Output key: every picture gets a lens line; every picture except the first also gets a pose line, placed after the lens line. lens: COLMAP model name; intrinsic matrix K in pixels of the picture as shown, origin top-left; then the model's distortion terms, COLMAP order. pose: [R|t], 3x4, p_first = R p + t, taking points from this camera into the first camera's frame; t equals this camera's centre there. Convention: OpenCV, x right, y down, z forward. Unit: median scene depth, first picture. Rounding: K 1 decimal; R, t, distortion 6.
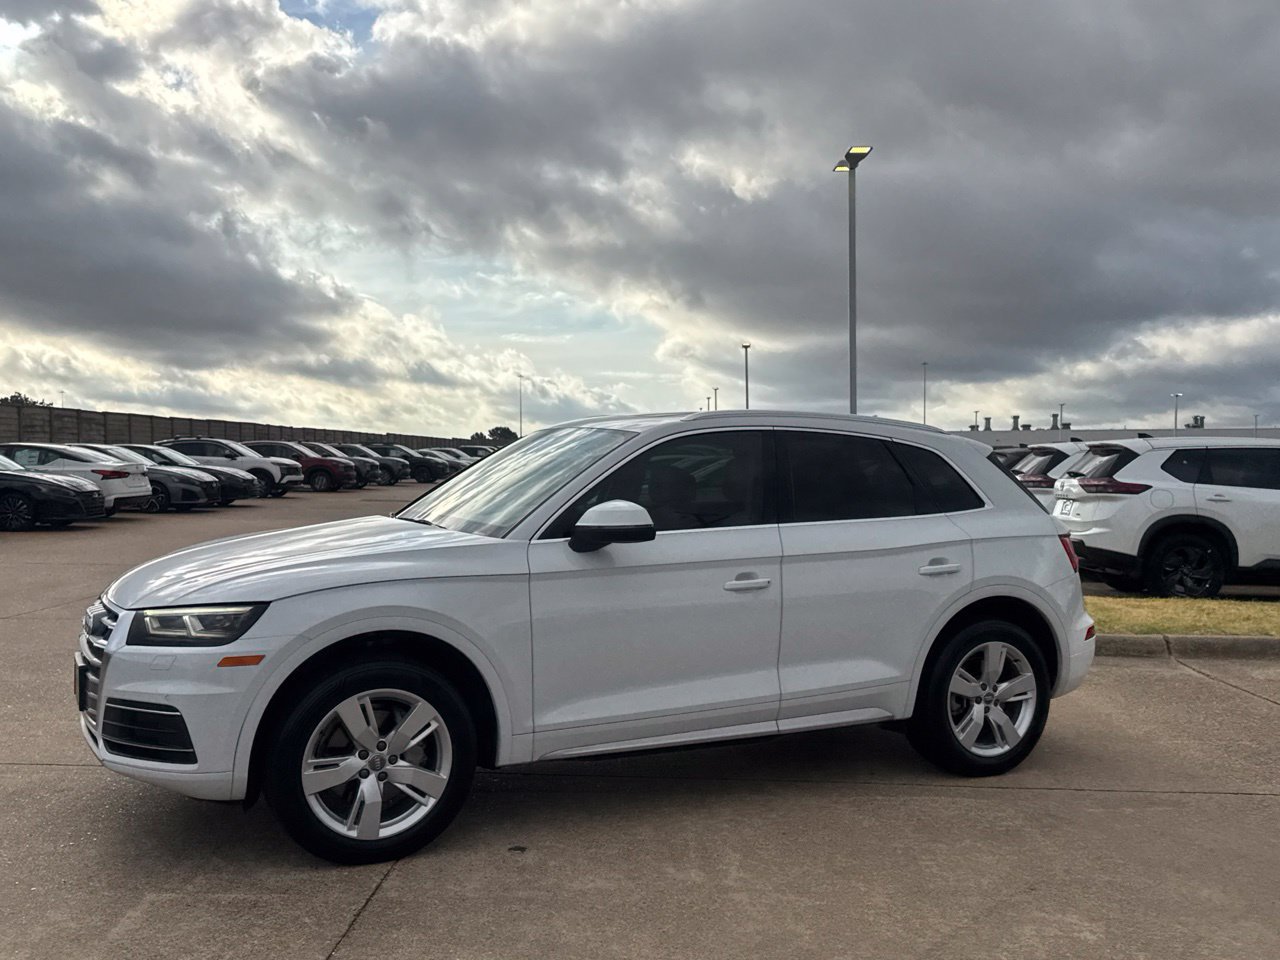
lens RADIAL K [[1214.7, 0, 628.4], [0, 1214.7, 538.3], [0, 0, 1]] dist [0.053713, 0.000000]
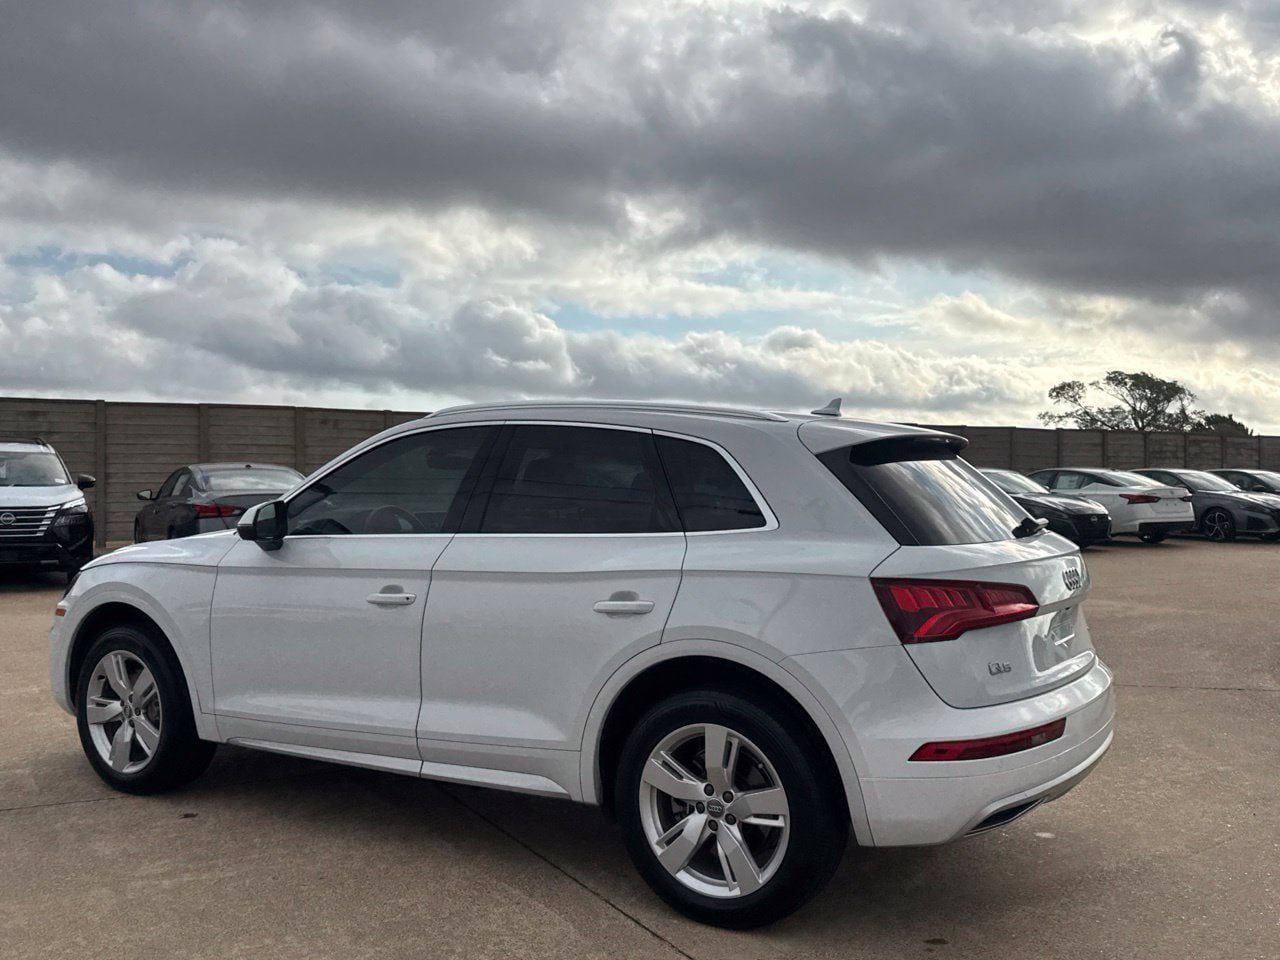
lens RADIAL K [[1214.7, 0, 637.8], [0, 1214.7, 529.3], [0, 0, 1]] dist [0.053713, 0.000000]
pose [[0.525360, 0.033004, -0.850240, 0.836004], [-0.059874, 0.998204, 0.001751, -0.022369], [0.848771, 0.049987, 0.526392, 0.595089]]
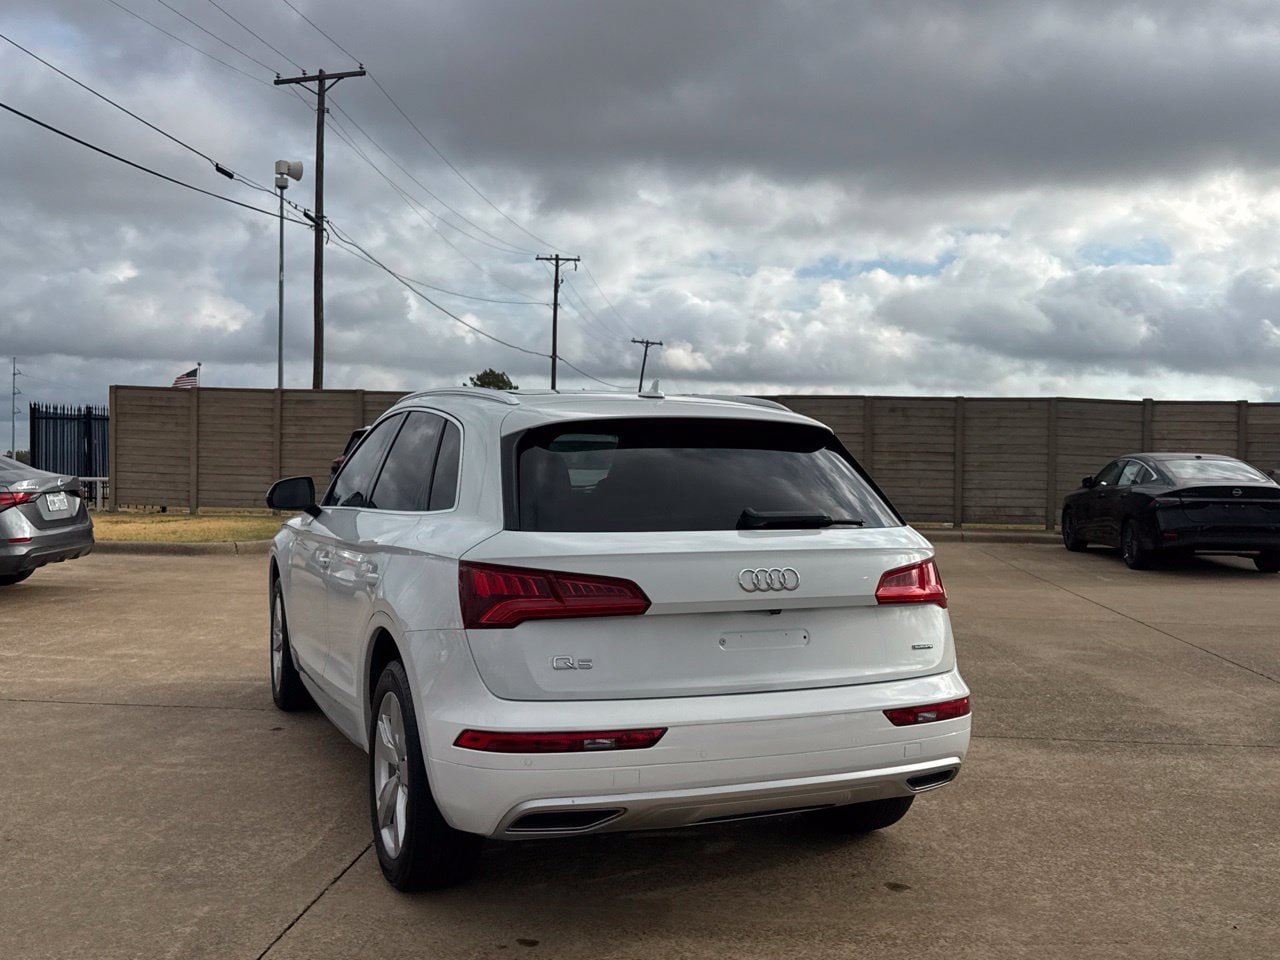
lens RADIAL K [[1212.3, 0, 628.9], [0, 1212.3, 475.0], [0, 0, 1]] dist [0.053474, 0.000000]
pose [[-0.064380, 0.007421, -0.997898, 0.994112], [-0.083617, 0.996416, 0.012804, -0.063801], [0.994416, 0.084266, -0.063529, 1.157553]]
